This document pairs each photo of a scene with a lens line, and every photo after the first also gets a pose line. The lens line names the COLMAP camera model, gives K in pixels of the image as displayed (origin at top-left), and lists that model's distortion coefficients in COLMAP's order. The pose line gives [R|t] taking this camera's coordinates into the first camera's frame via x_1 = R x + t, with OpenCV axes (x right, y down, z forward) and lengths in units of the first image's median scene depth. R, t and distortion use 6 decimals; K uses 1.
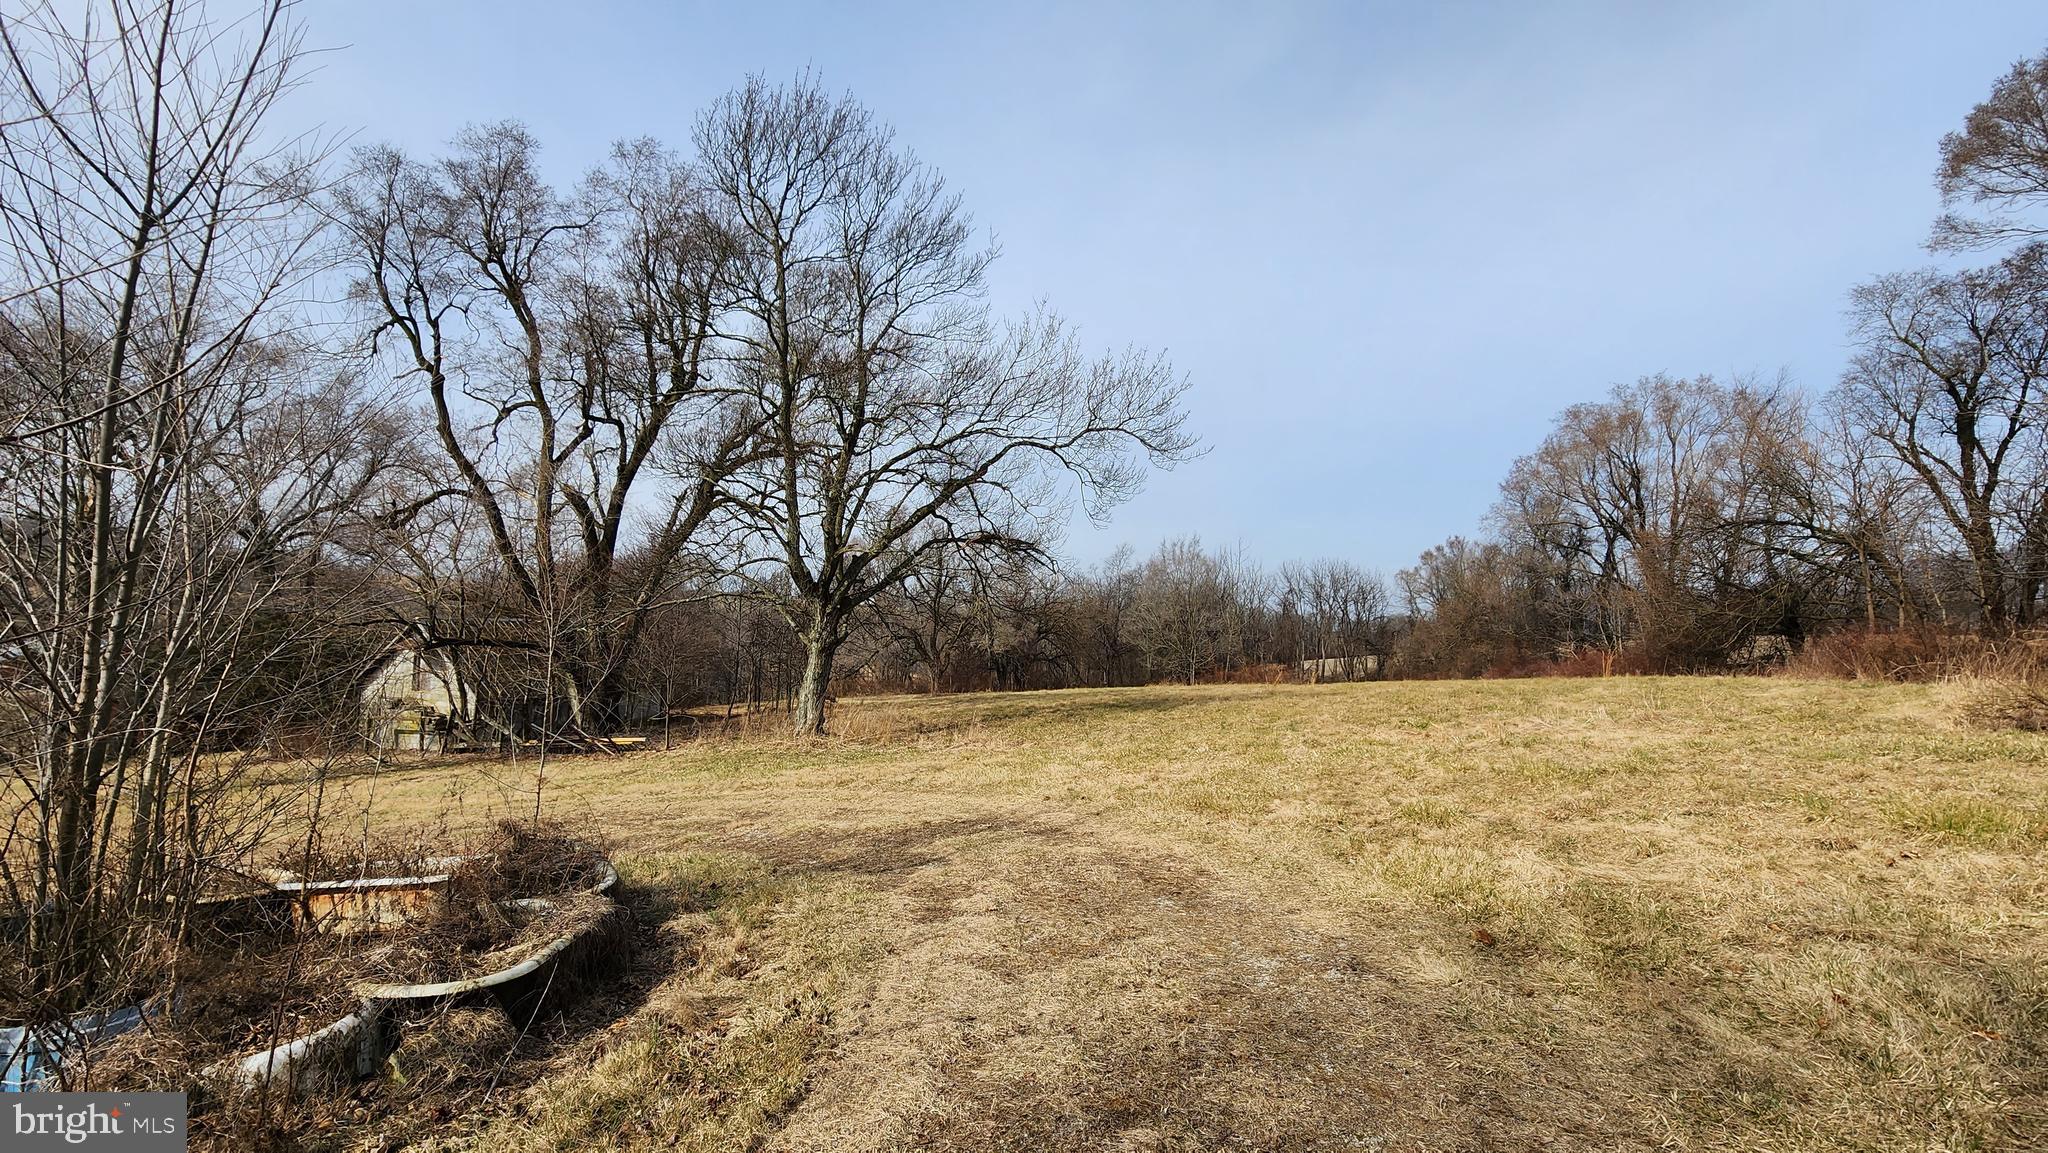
lens RADIAL K [[854.8, 0, 1007.1], [0, 854.8, 577.5], [0, 0, 1]] dist [0.007737, -0.000560]
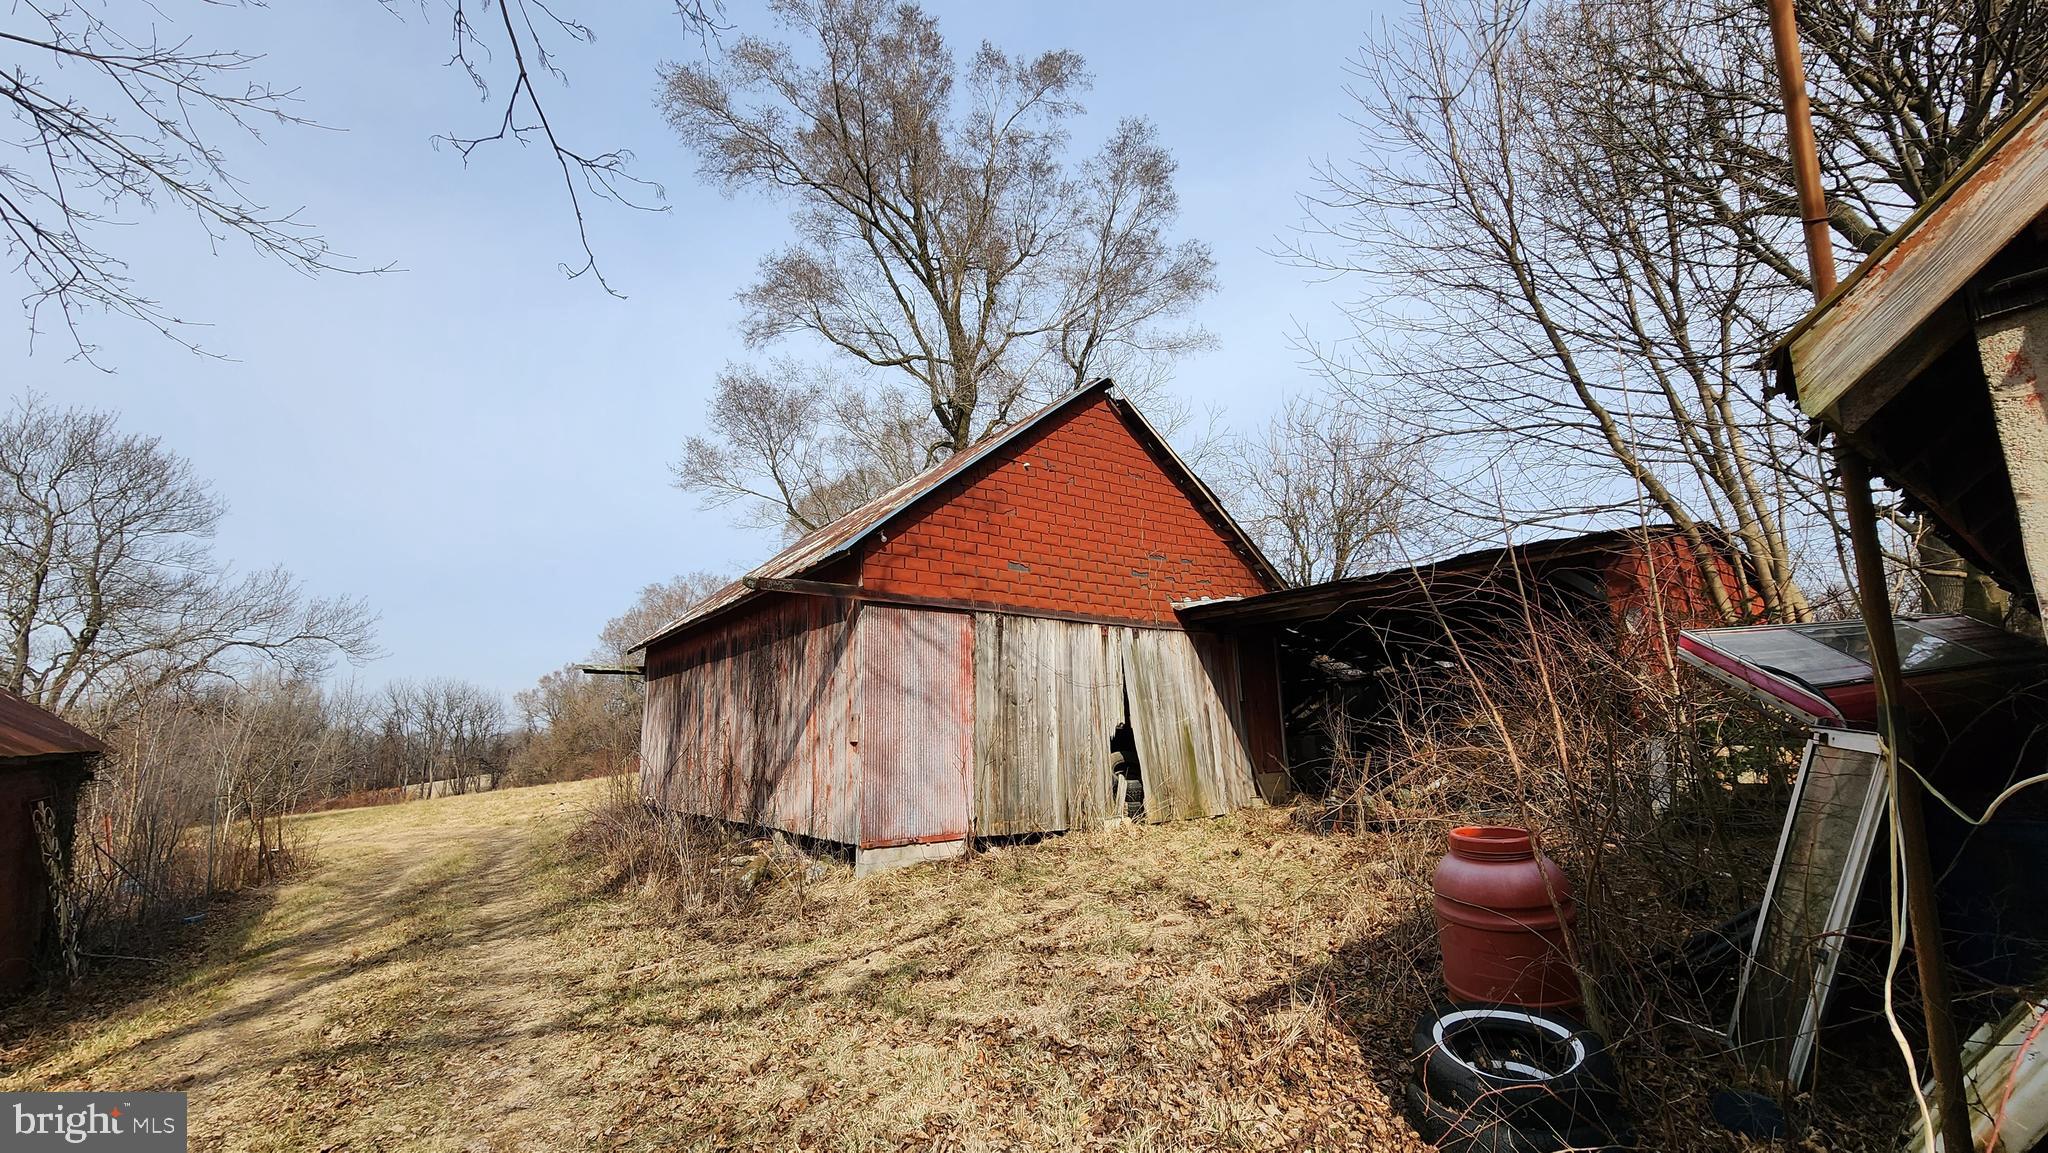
lens RADIAL K [[854.8, 0, 1025.6], [0, 854.8, 589.9], [0, 0, 1]] dist [0.007737, -0.000560]
pose [[0.575001, 0.084944, 0.813731, -0.057974], [0.006089, 0.994124, -0.108078, -0.012385], [-0.818130, 0.067100, 0.571105, -0.132108]]
